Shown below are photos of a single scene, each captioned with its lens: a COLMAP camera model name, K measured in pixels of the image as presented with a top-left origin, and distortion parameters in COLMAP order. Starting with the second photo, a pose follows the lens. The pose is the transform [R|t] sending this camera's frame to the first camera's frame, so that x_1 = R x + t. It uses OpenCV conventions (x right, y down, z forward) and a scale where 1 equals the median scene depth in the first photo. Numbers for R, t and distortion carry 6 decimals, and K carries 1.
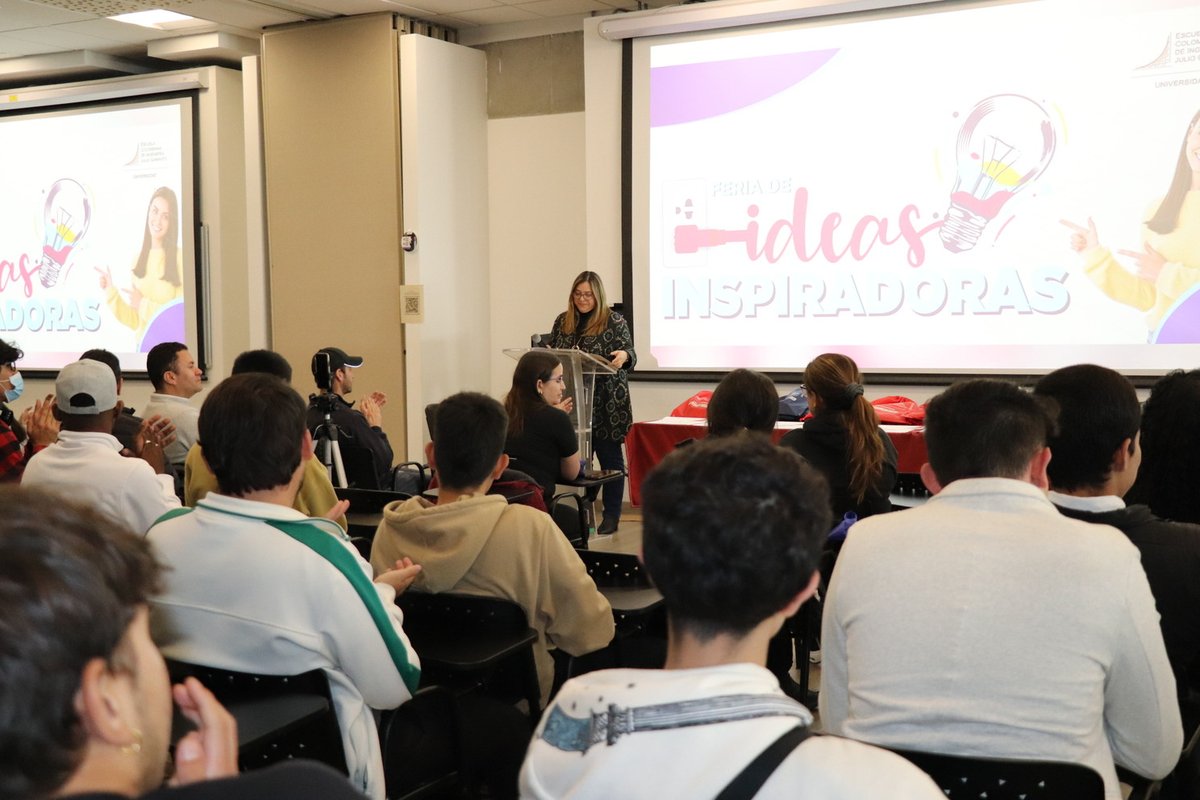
lens RADIAL K [[1869.9, 0, 568.8], [0, 1869.9, 397.8], [0, 0, 1]] dist [0.154822, 0.000000]
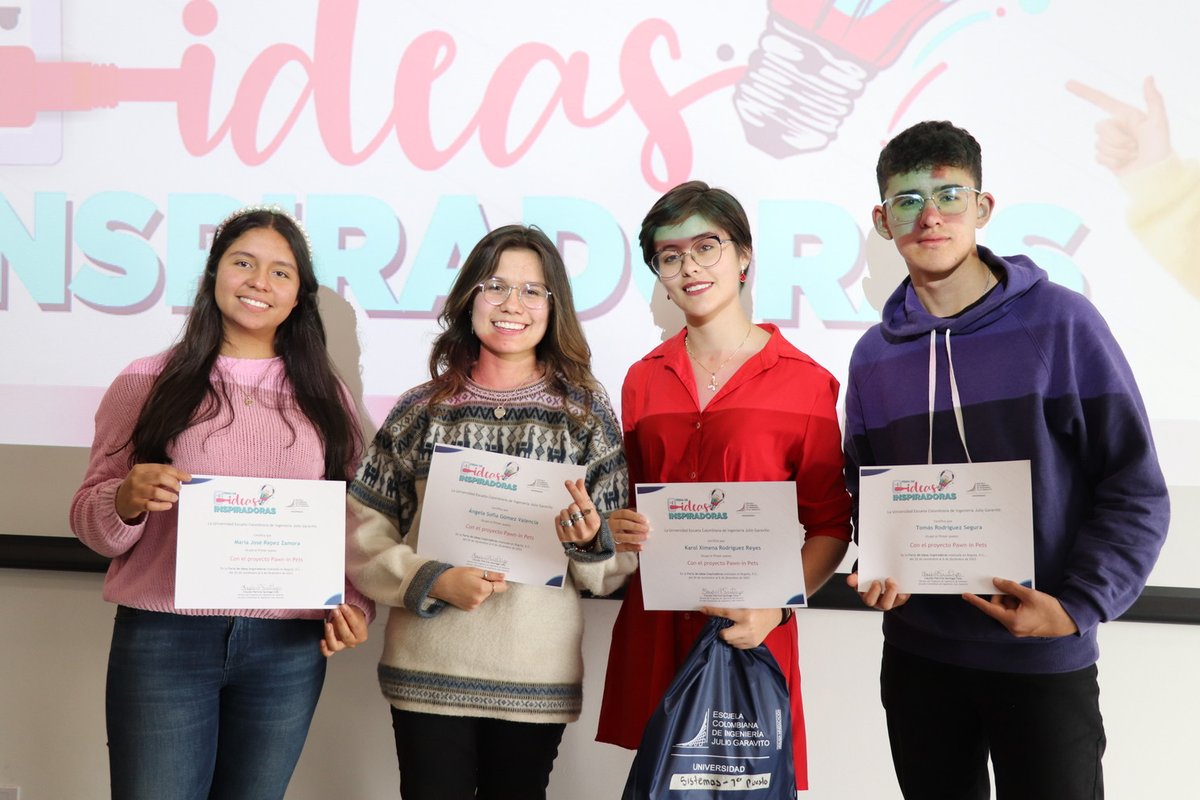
lens RADIAL K [[1336.4, 0, 637.4], [0, 1336.4, 396.0], [0, 0, 1]] dist [-0.012700, 0.000000]
pose [[0.907155, 0.025494, 0.420024, 0.071919], [-0.020073, 0.999648, -0.017322, -0.025290], [-0.420318, 0.007283, 0.907348, 0.766645]]
